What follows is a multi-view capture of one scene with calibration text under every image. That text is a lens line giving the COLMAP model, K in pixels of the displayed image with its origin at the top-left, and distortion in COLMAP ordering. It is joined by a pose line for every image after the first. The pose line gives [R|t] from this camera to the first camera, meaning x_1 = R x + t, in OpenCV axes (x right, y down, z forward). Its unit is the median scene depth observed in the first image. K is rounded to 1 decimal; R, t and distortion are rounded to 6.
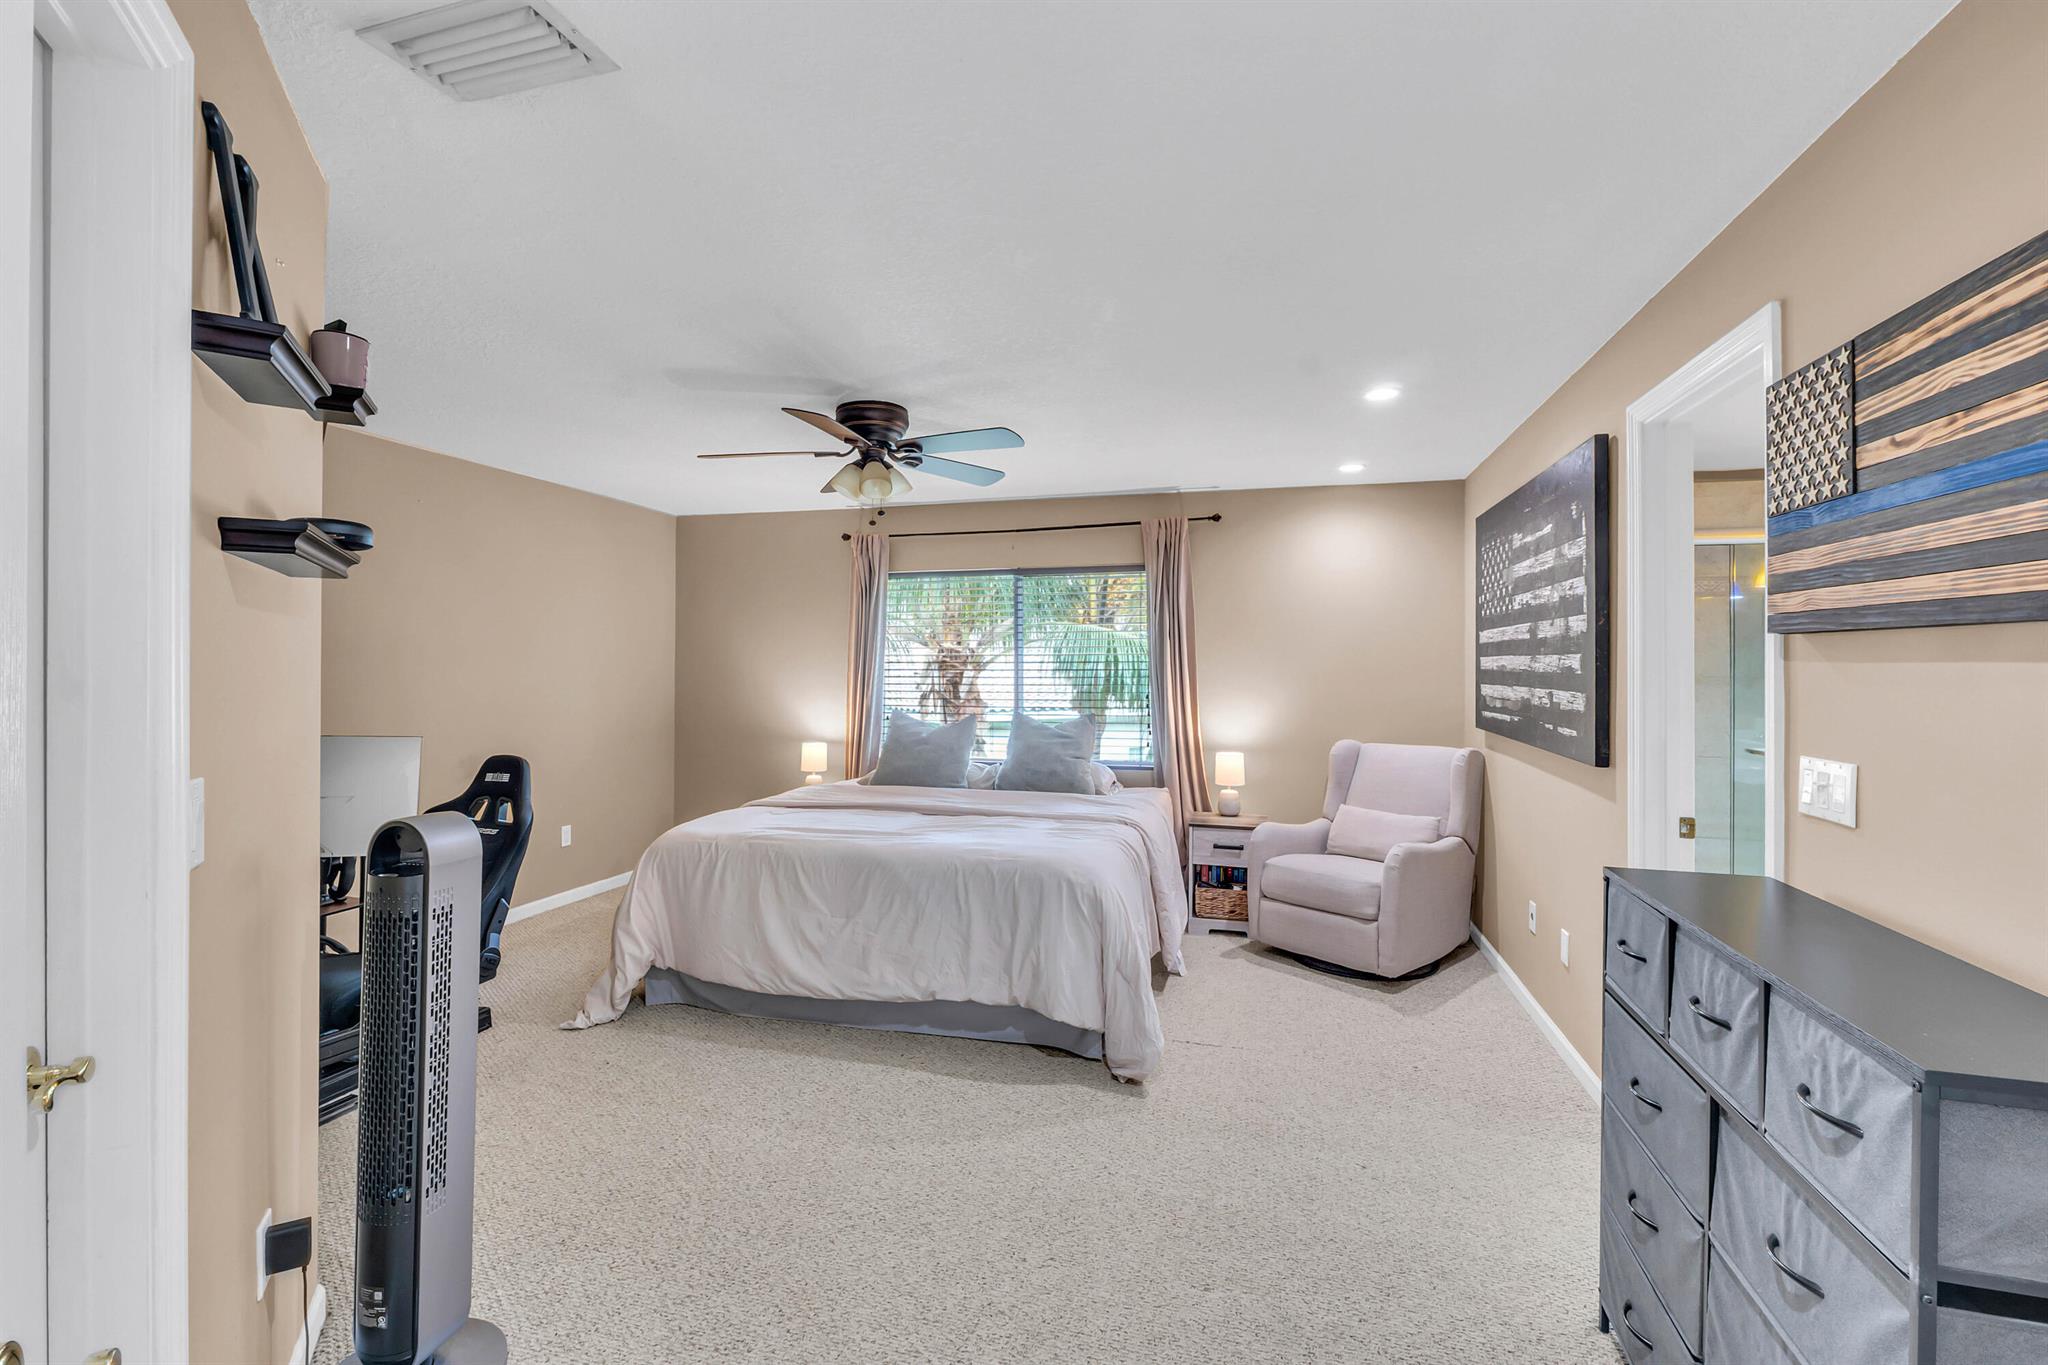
lens RADIAL K [[859.7, 0, 1022.6], [0, 859.7, 678.4], [0, 0, 1]] dist [-0.001557, -0.000033]
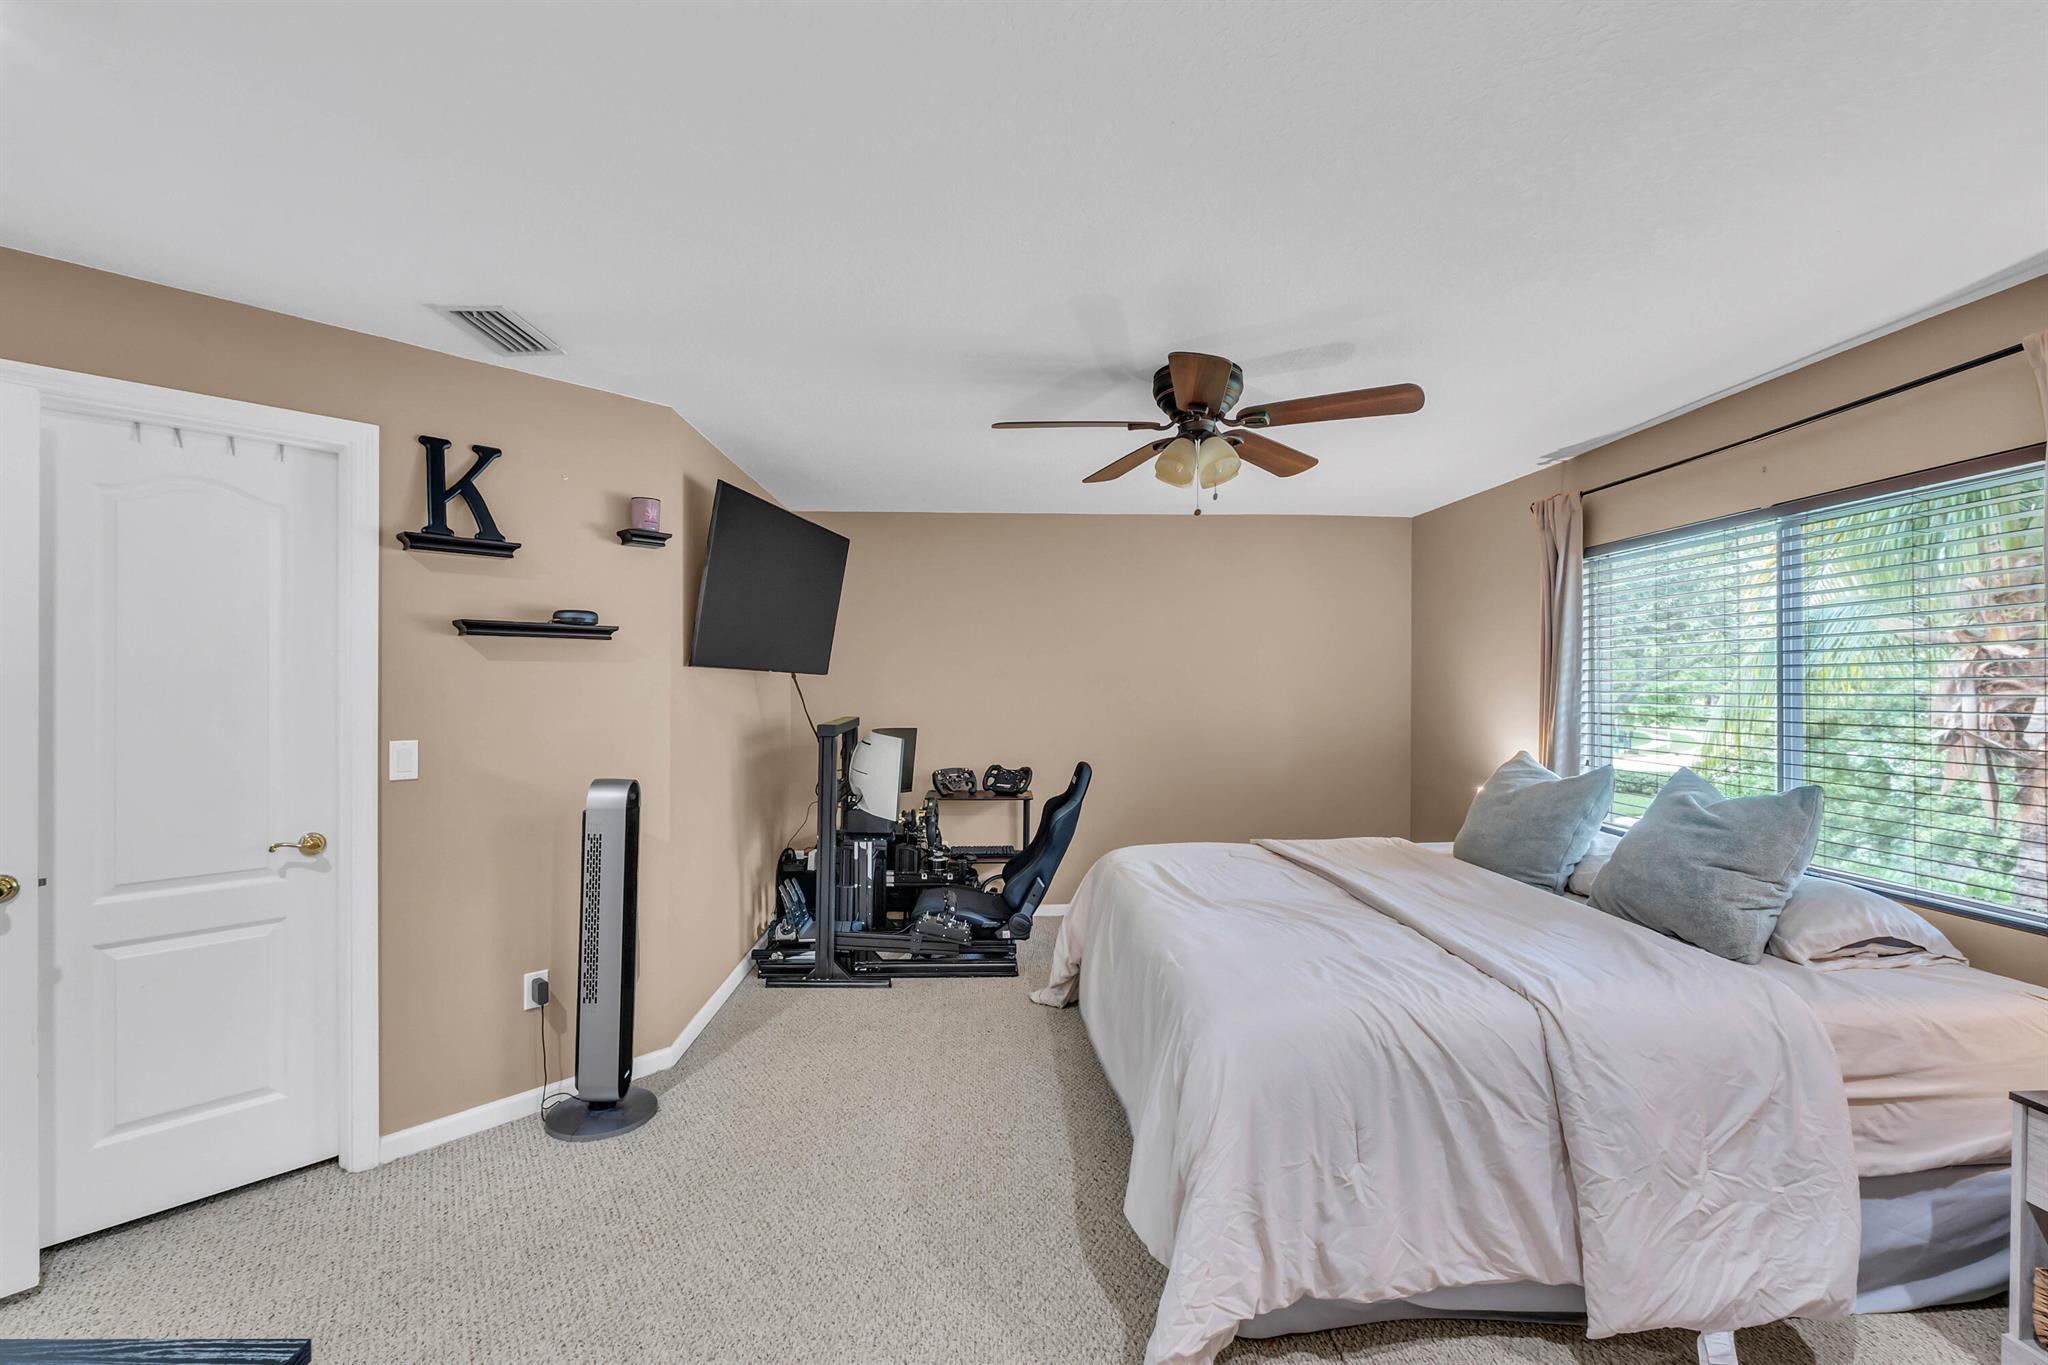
lens RADIAL K [[859.7, 0, 1022.6], [0, 859.7, 678.4], [0, 0, 1]] dist [-0.001557, -0.000033]
pose [[0.311634, -0.010153, -0.950148, 0.351888], [-0.013387, 0.999797, -0.015074, -0.004243], [0.950108, 0.017417, 0.311434, 0.378173]]
